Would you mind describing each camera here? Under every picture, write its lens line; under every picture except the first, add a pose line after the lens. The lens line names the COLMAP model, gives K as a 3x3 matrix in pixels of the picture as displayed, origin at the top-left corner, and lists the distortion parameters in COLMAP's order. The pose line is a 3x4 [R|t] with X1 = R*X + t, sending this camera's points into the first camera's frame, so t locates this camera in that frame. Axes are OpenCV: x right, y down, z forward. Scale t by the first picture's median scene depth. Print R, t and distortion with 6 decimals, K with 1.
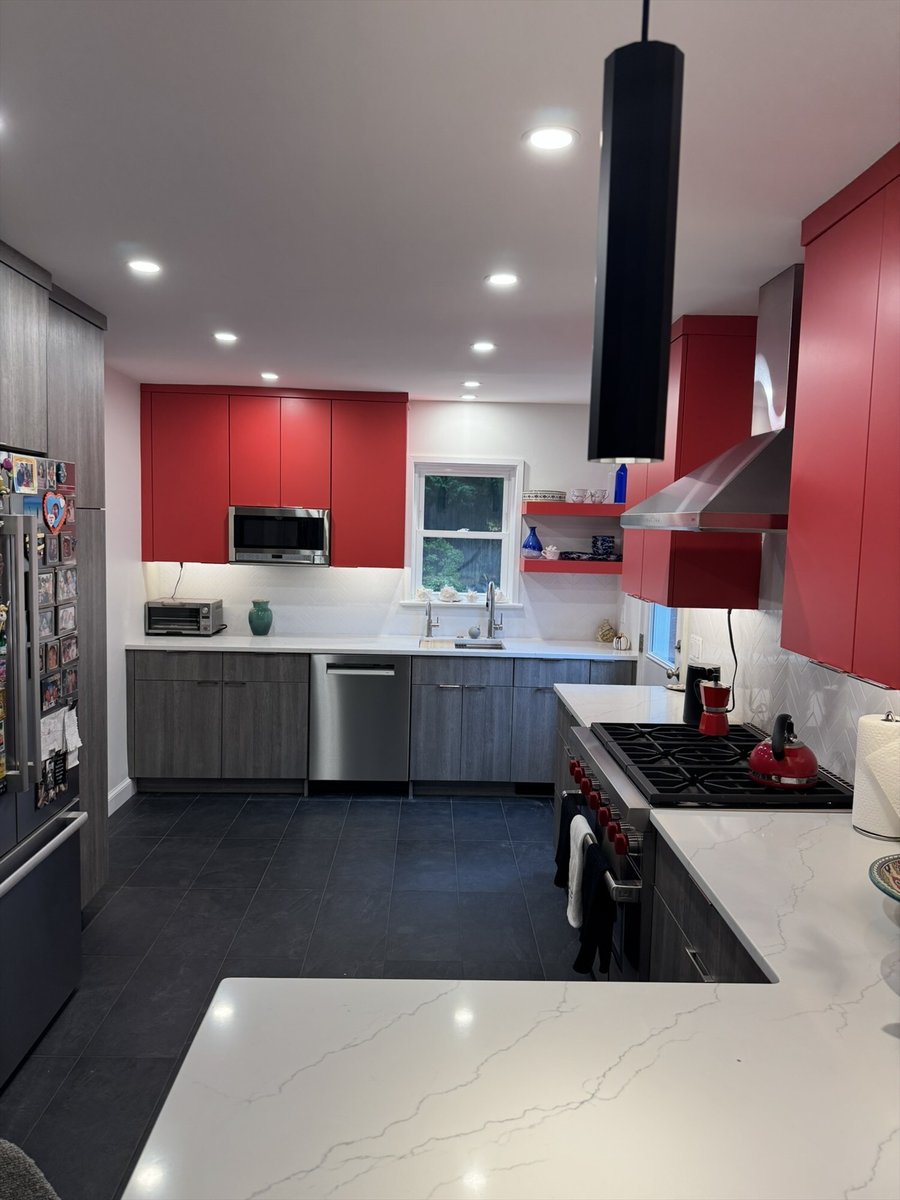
lens RADIAL K [[840.7, 0, 455.5], [0, 840.7, 601.4], [0, 0, 1]] dist [0.169366, -0.327827]
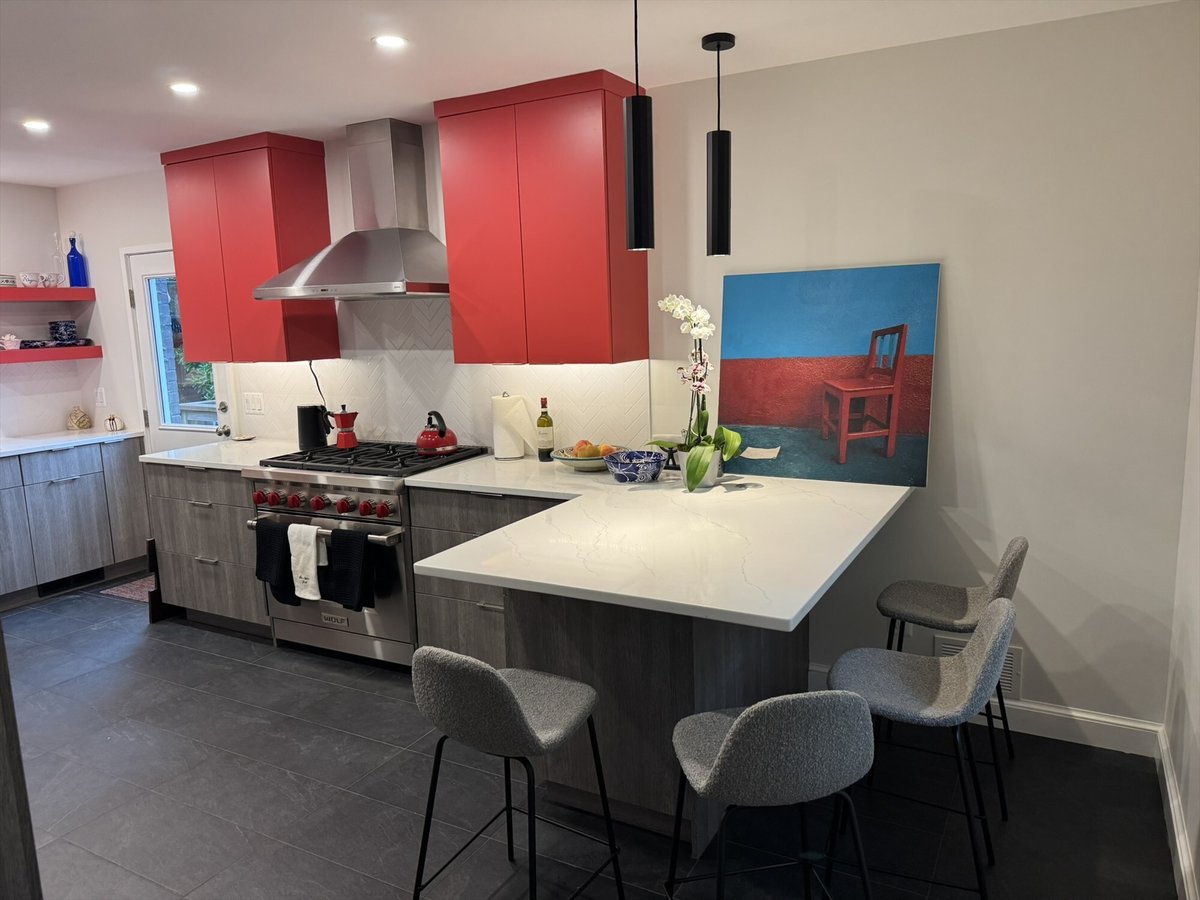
lens RADIAL K [[855.2, 0, 601.6], [0, 855.2, 447.6], [0, 0, 1]] dist [0.057405, -0.078750]
pose [[0.510378, -0.180460, 0.840802, -0.403597], [0.126992, 0.982830, 0.133857, 0.012485], [-0.850522, 0.038457, 0.524532, -0.052100]]
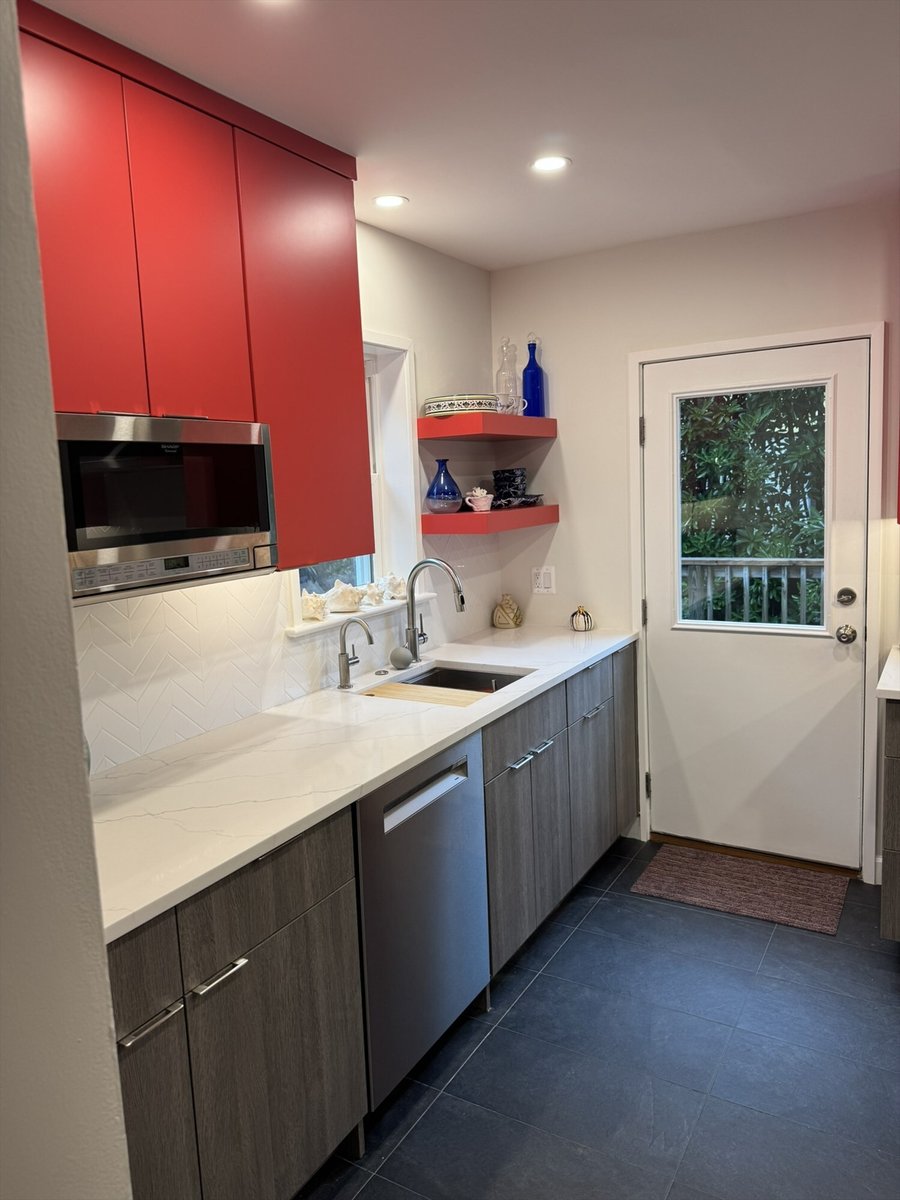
lens RADIAL K [[838.5, 0, 435.0], [0, 838.5, 588.4], [0, 0, 1]] dist [0.134491, -0.243642]
pose [[0.547138, -0.160111, 0.821587, -0.444512], [0.138020, 0.985357, 0.100112, -0.064368], [-0.825585, 0.058620, 0.561225, 0.743958]]
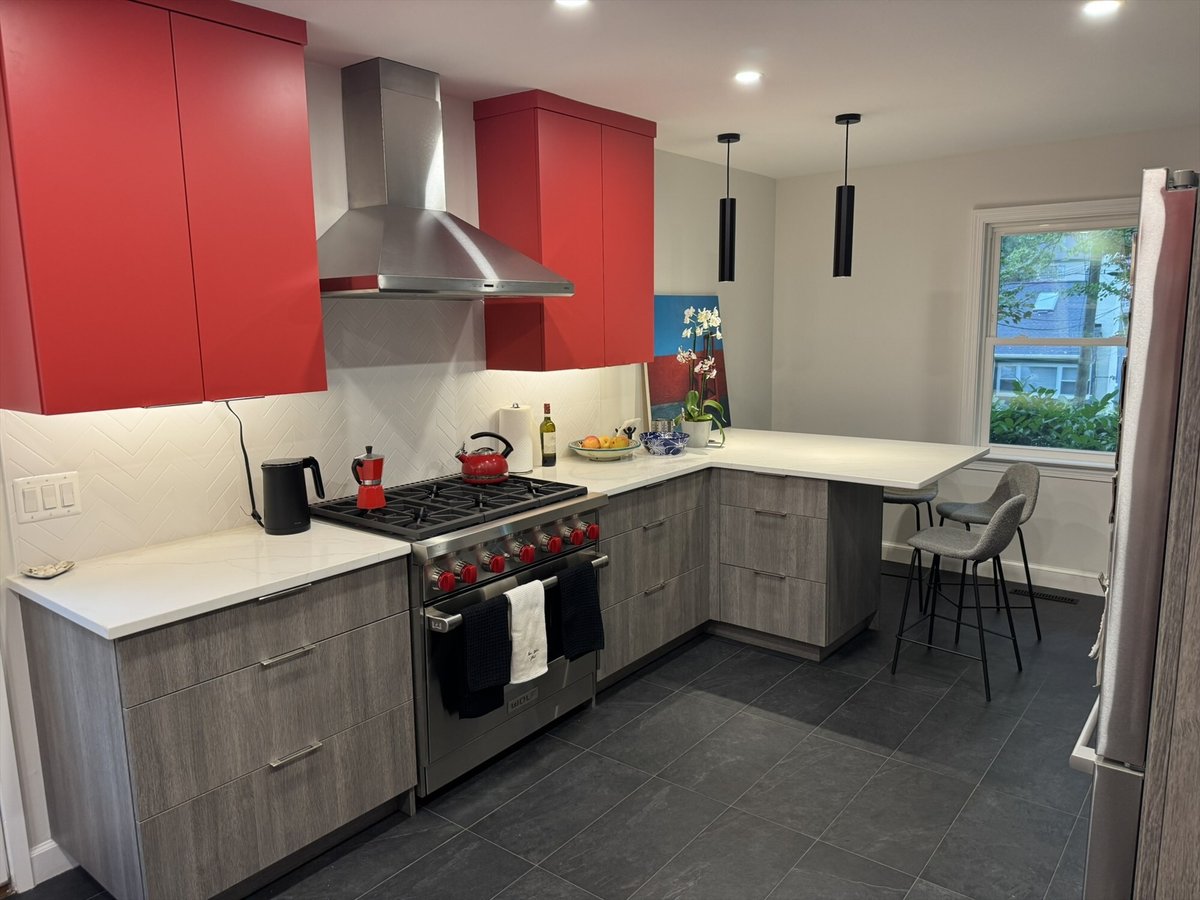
lens RADIAL K [[844.9, 0, 601.9], [0, 844.9, 456.2], [0, 0, 1]] dist [0.129786, -0.193670]
pose [[-0.767048, -0.121398, 0.630000, -0.309917], [0.053699, 0.966343, 0.251591, -0.080952], [-0.639339, 0.226812, -0.734712, 0.936754]]
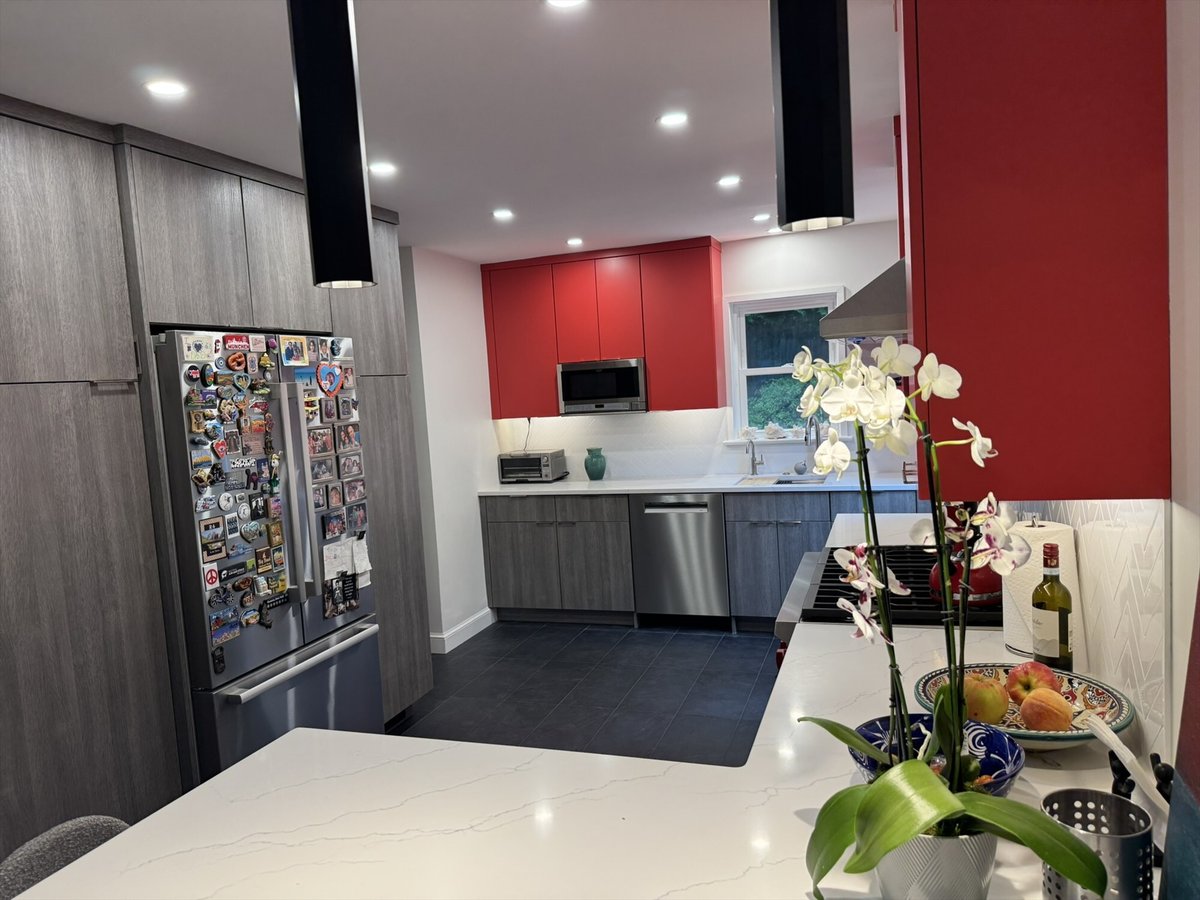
lens RADIAL K [[840.7, 0, 596.2], [0, 840.7, 453.7], [0, 0, 1]] dist [0.169366, -0.327827]
pose [[0.930249, -0.055134, -0.362764, 0.176788], [0.054505, 0.998442, -0.011976, 0.020781], [0.362859, -0.008632, 0.931804, -0.004969]]
